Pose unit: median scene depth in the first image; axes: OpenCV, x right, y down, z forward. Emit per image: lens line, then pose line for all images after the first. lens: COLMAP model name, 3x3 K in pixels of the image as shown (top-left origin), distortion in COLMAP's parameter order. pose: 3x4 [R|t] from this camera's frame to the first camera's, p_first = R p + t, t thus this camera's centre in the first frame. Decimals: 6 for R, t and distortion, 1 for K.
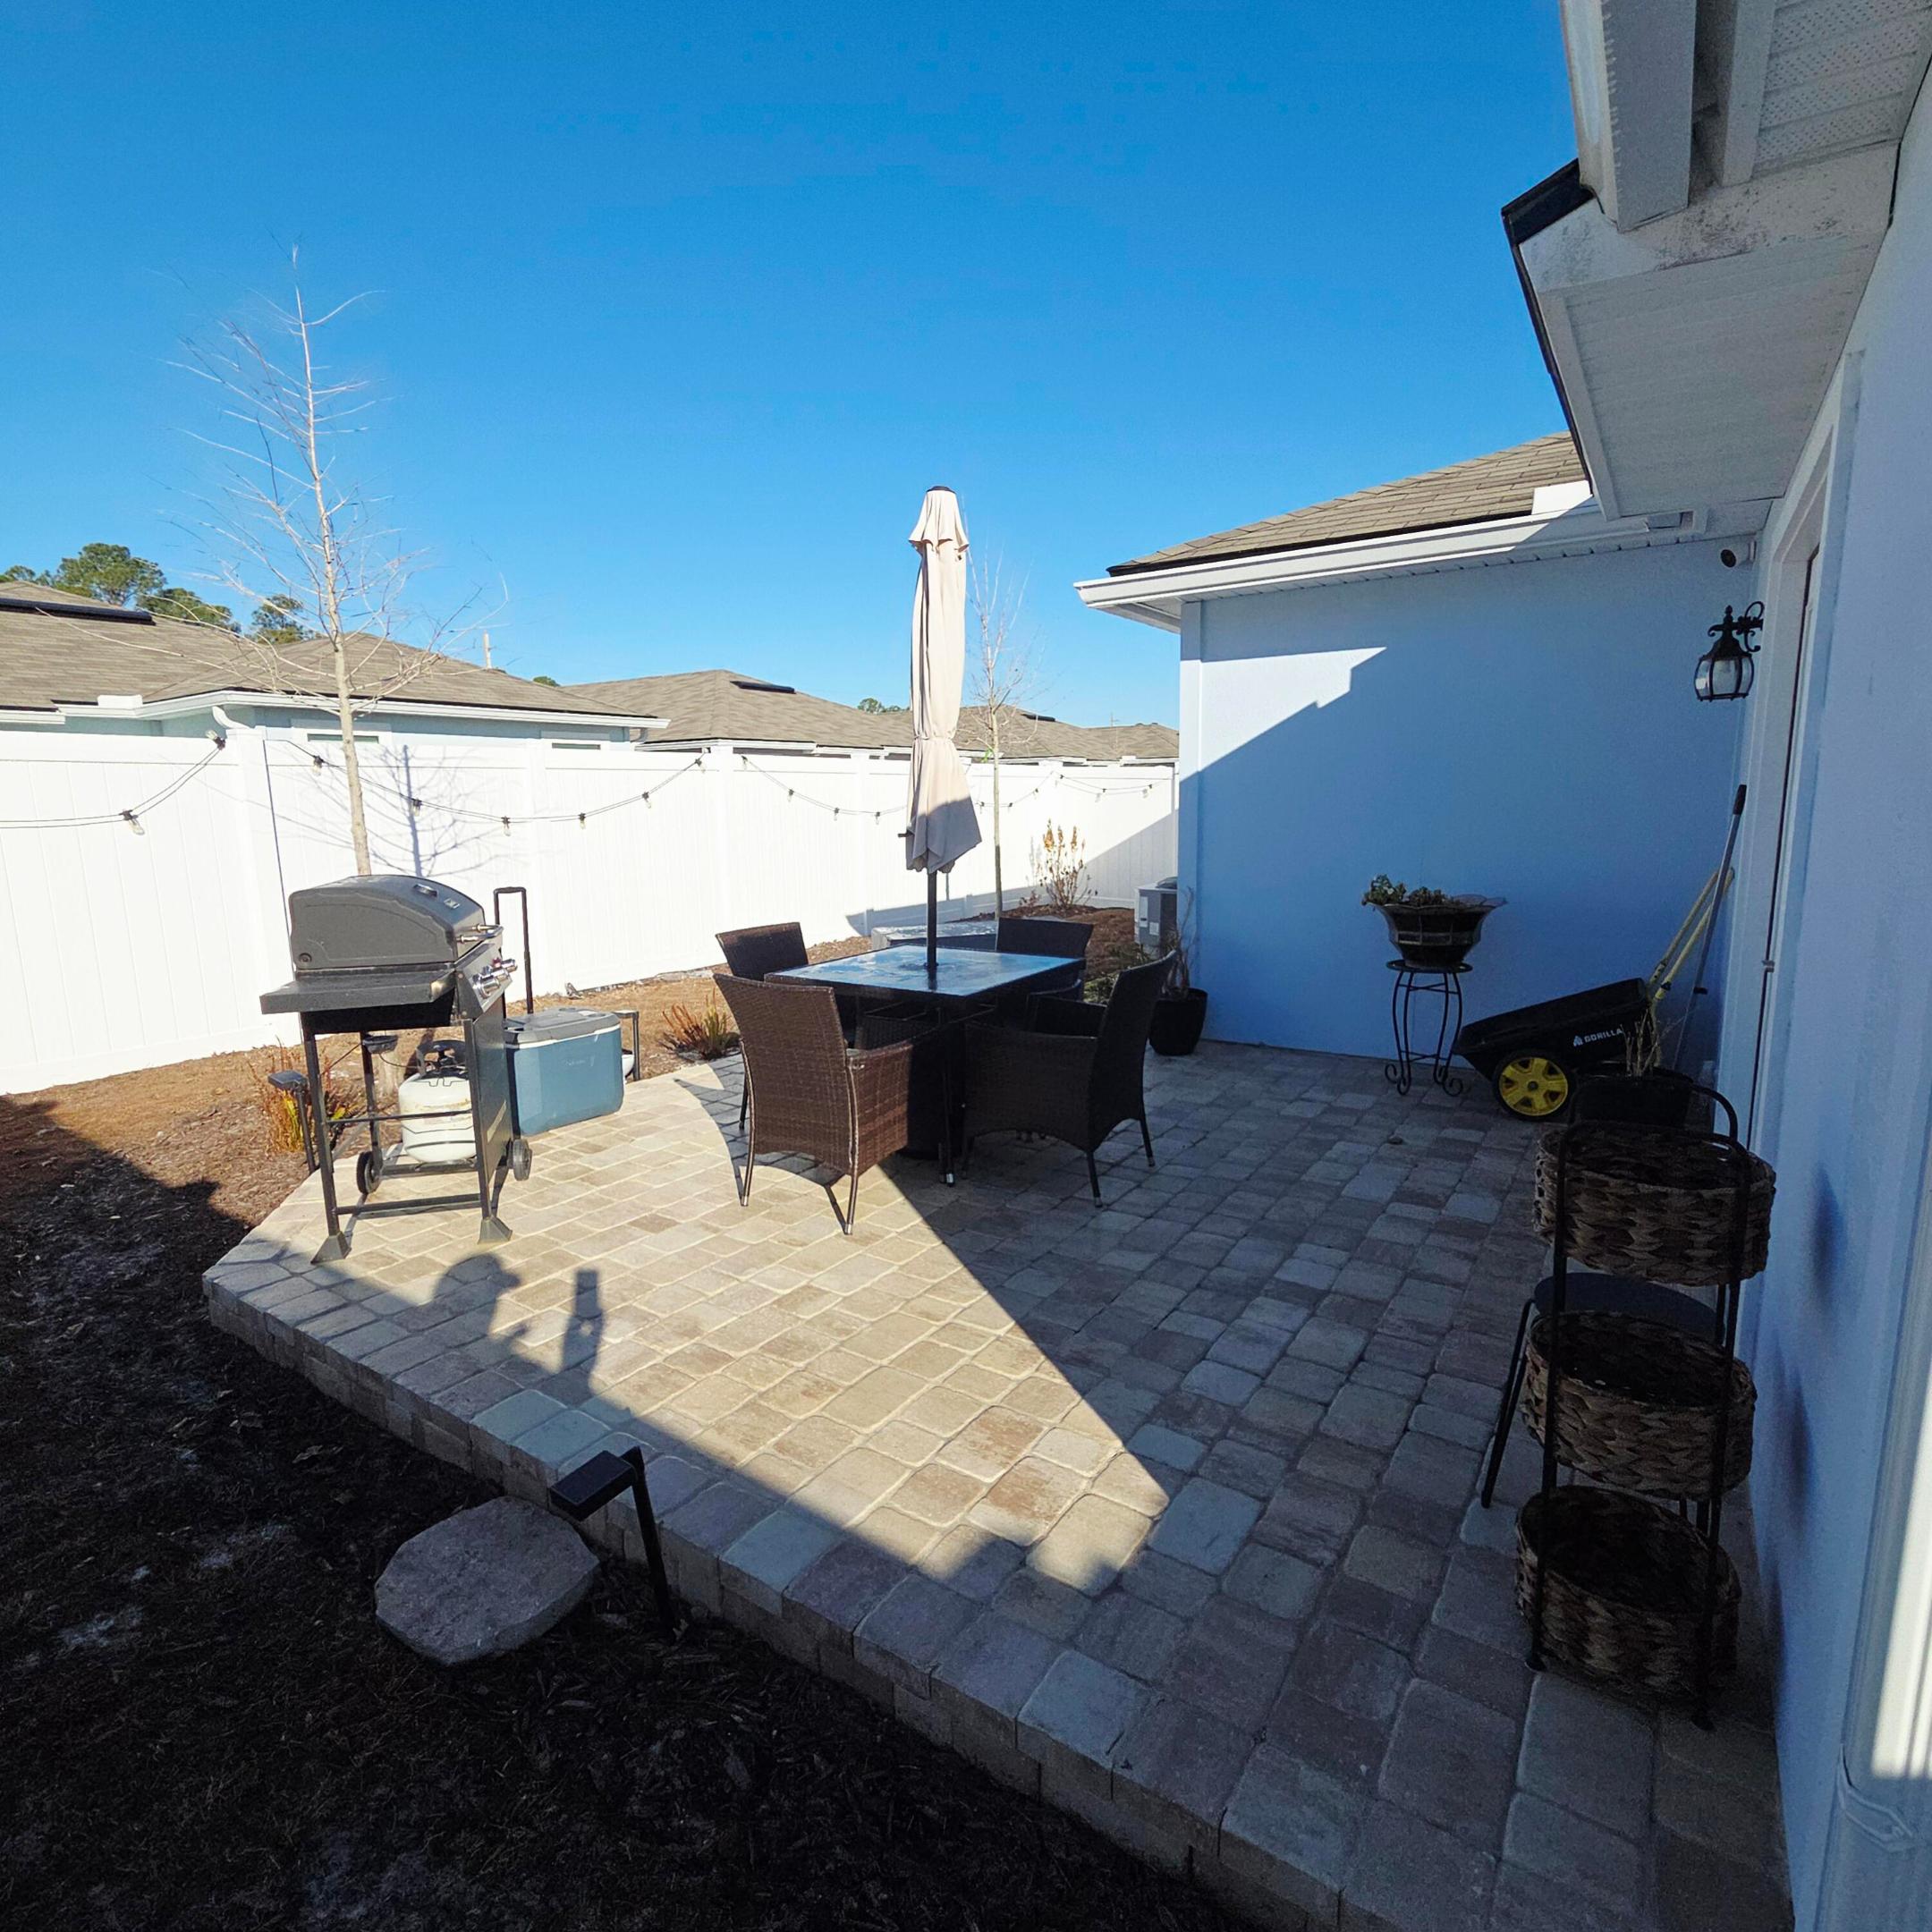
lens RADIAL K [[1037.6, 0, 965.2], [0, 1037.6, 982.9], [0, 0, 1]] dist [0.001937, 0.000140]
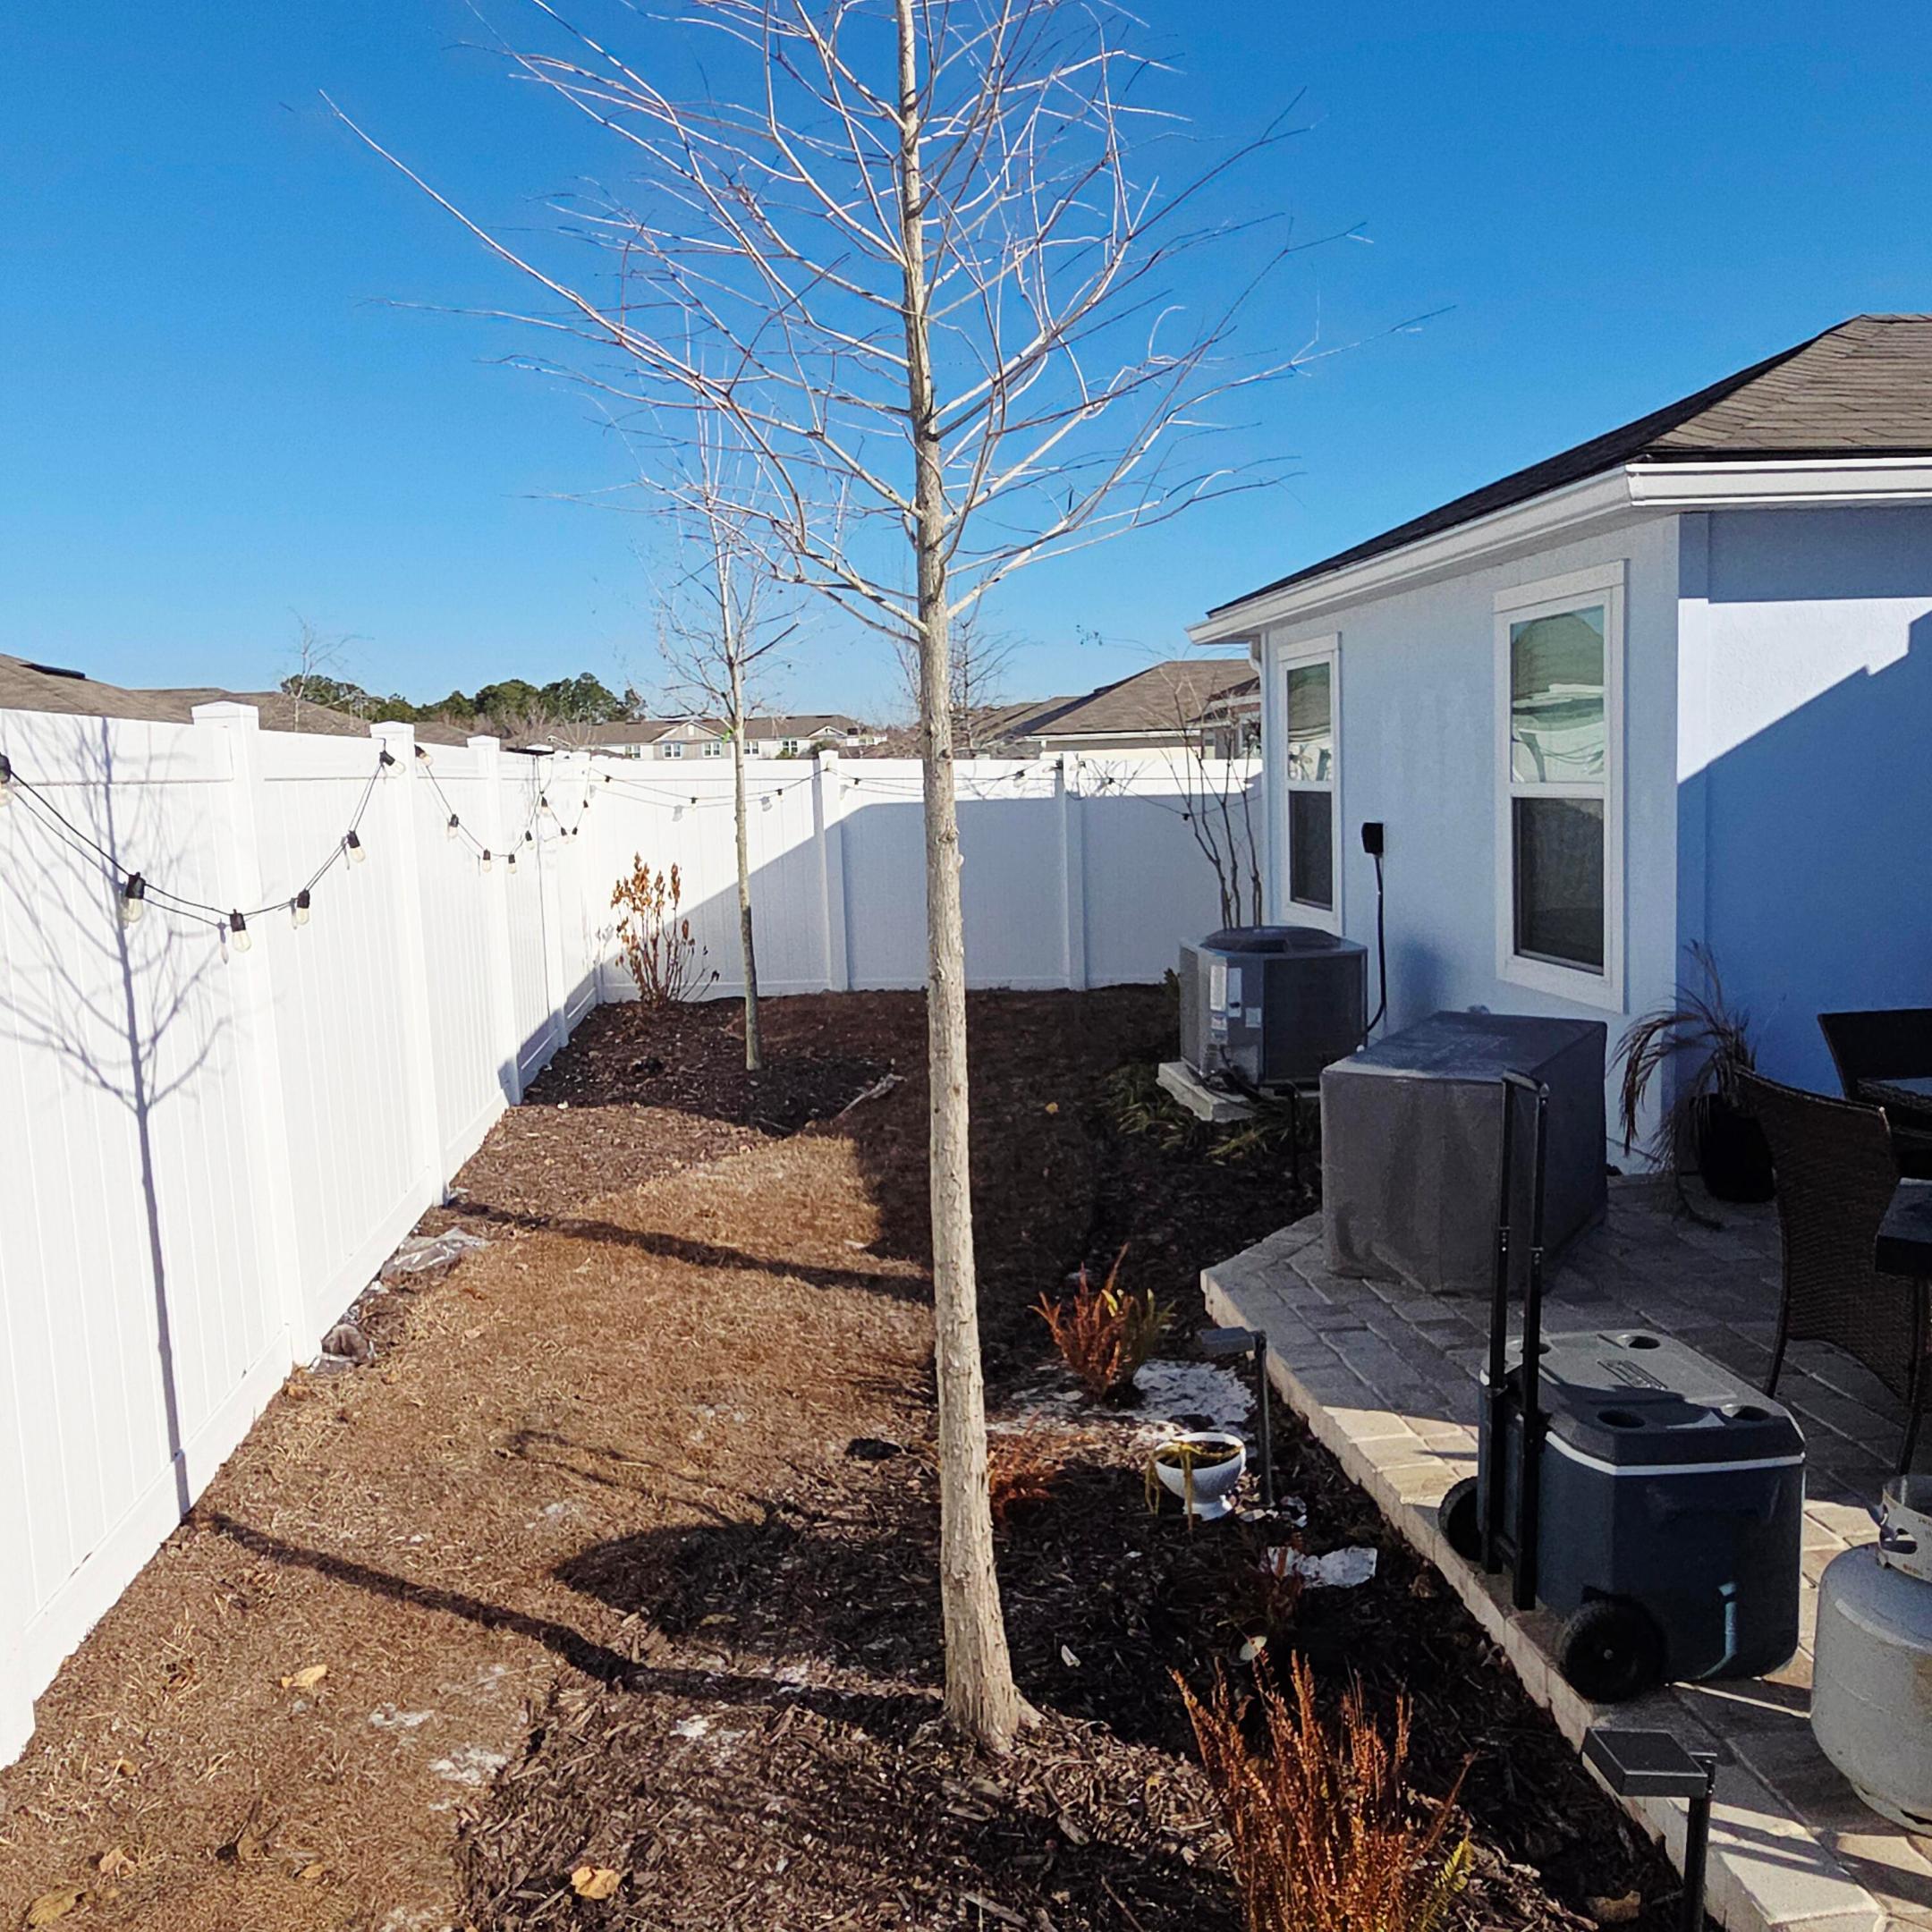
lens RADIAL K [[1611.3, 0, 958.3], [0, 1611.3, 966.0], [0, 0, 1]] dist [0.001683, 0.002743]
pose [[0.761607, -0.095762, 0.640924, -0.815297], [0.143085, 0.989462, -0.022189, -0.125325], [-0.632045, 0.108606, 0.767284, 0.537078]]
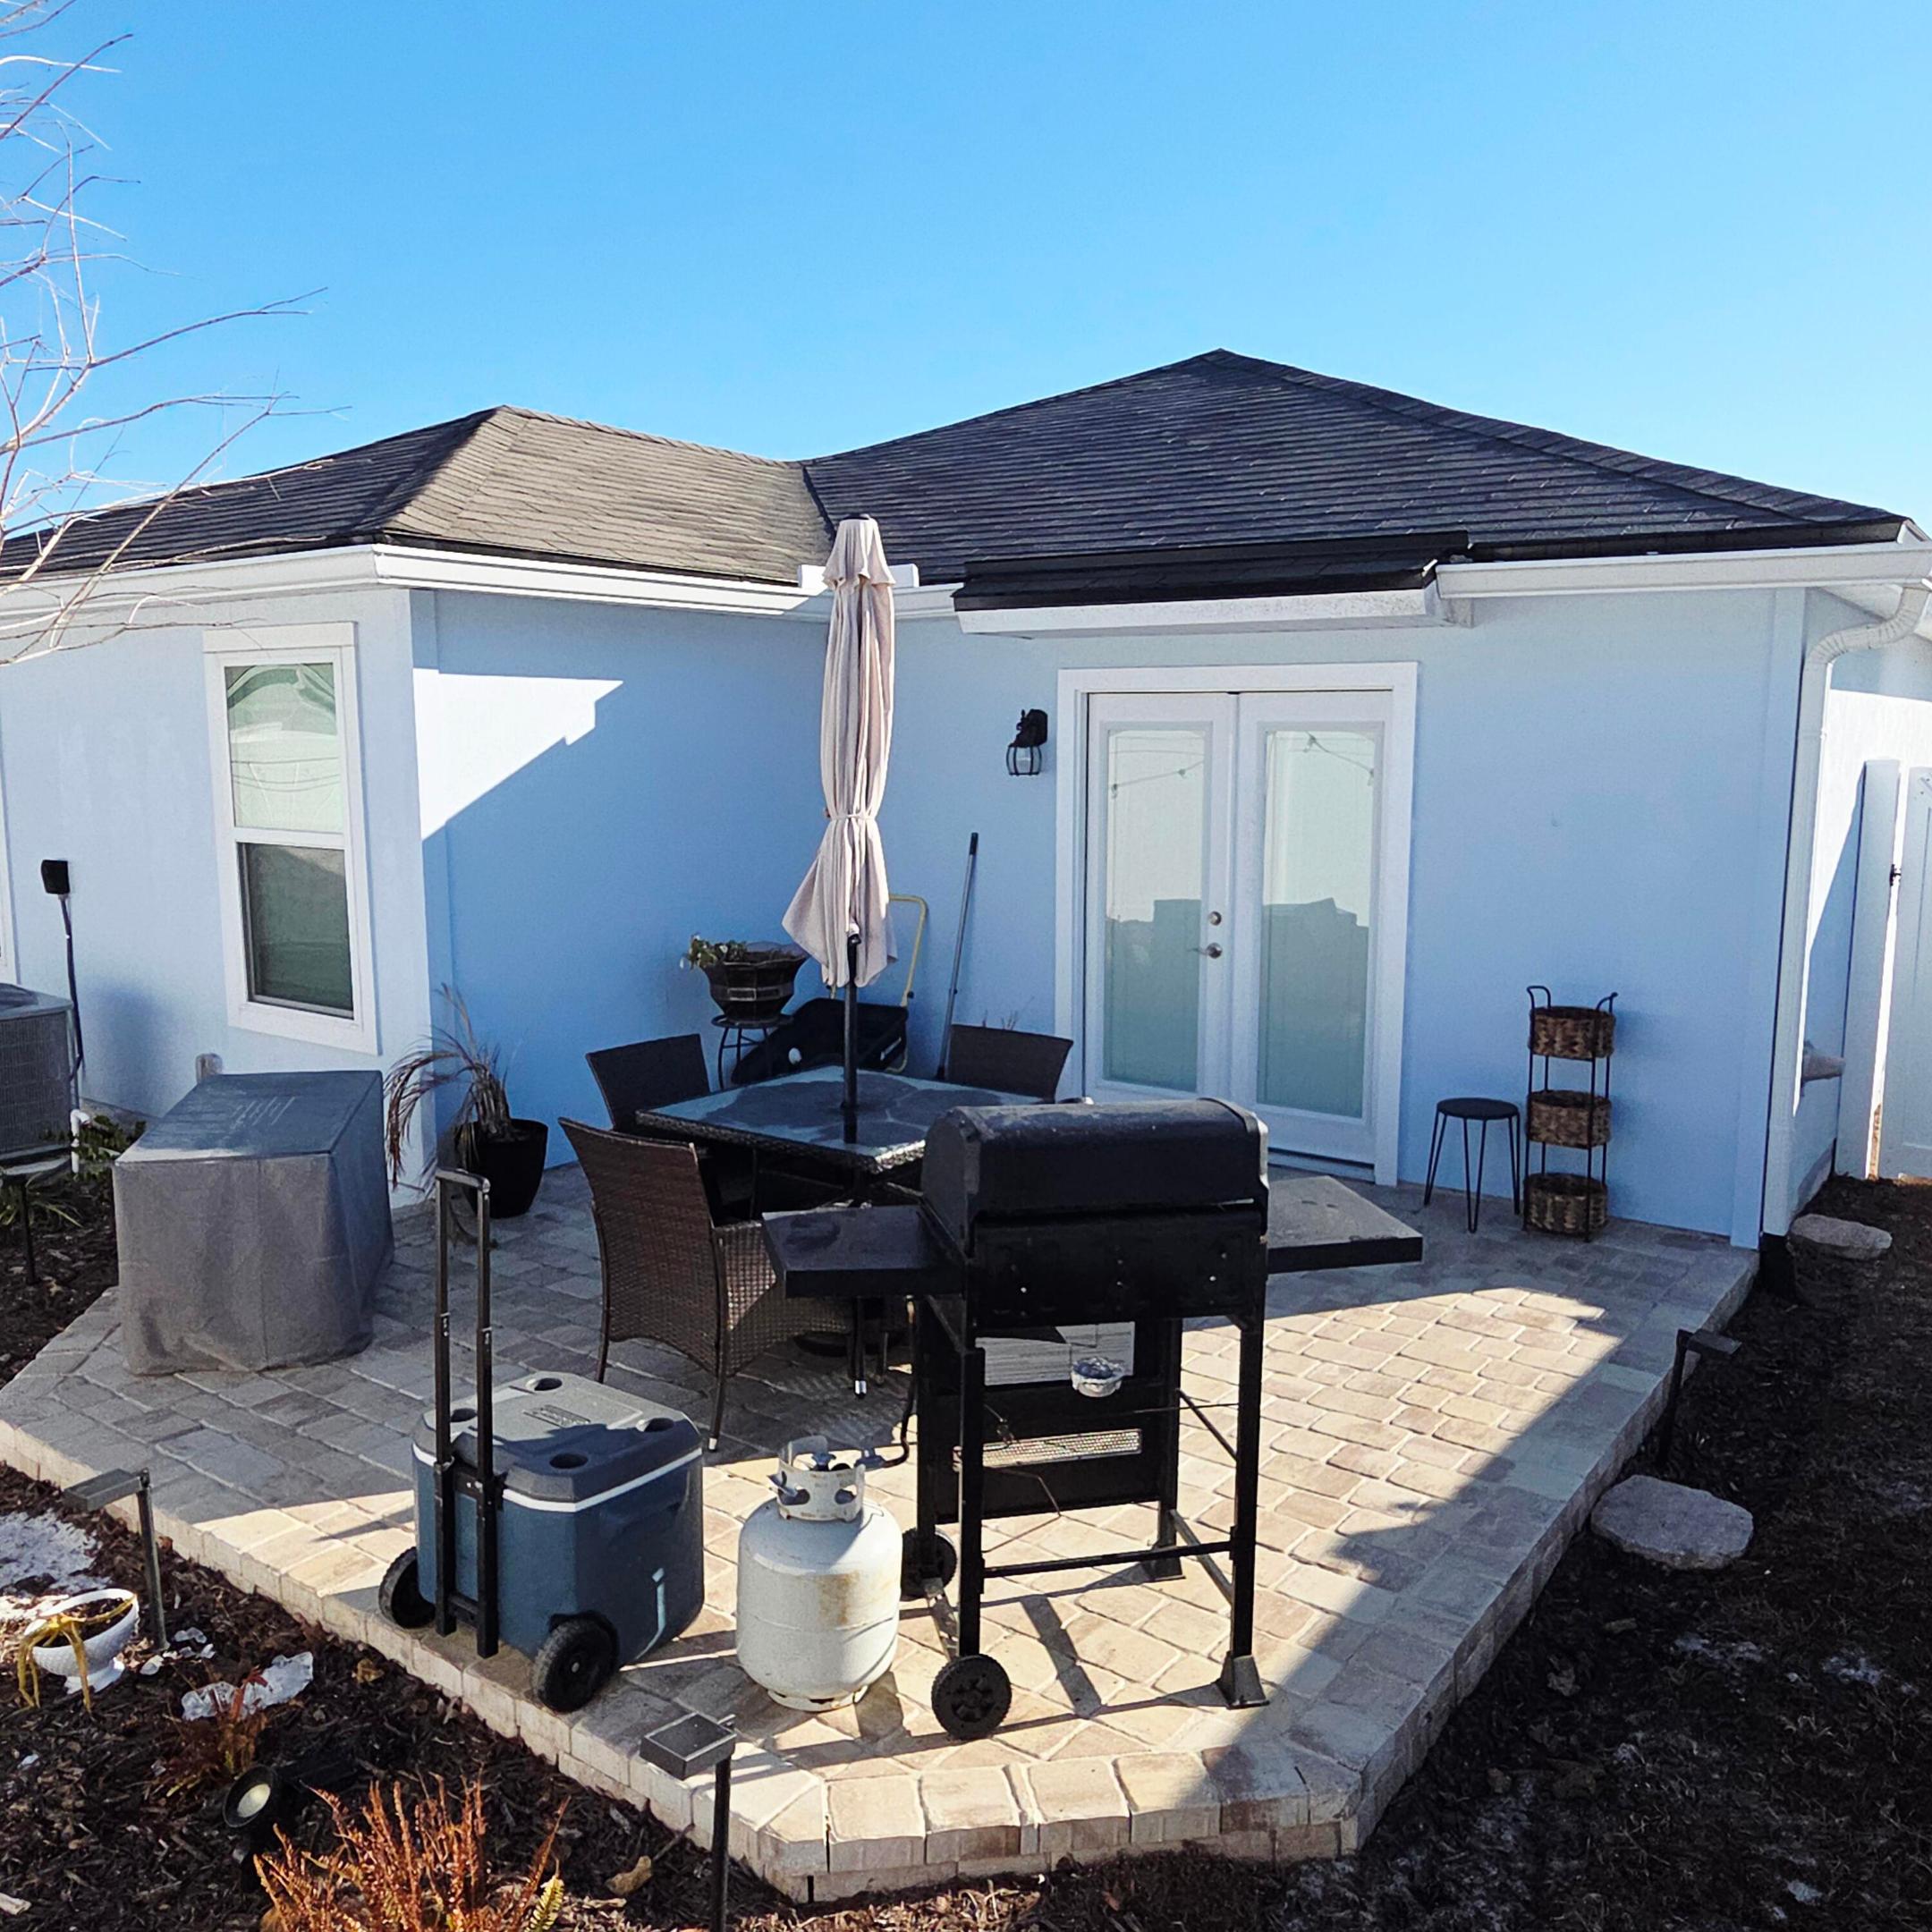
lens RADIAL K [[1629.6, 0, 966.0], [0, 1629.6, 966.0], [0, 0, 1]] dist [0.017148, -0.018500]
pose [[0.034743, -0.134263, 0.990336, -0.901232], [0.171416, 0.977050, 0.126448, -0.191785], [-0.984586, 0.165366, 0.056960, 0.608889]]
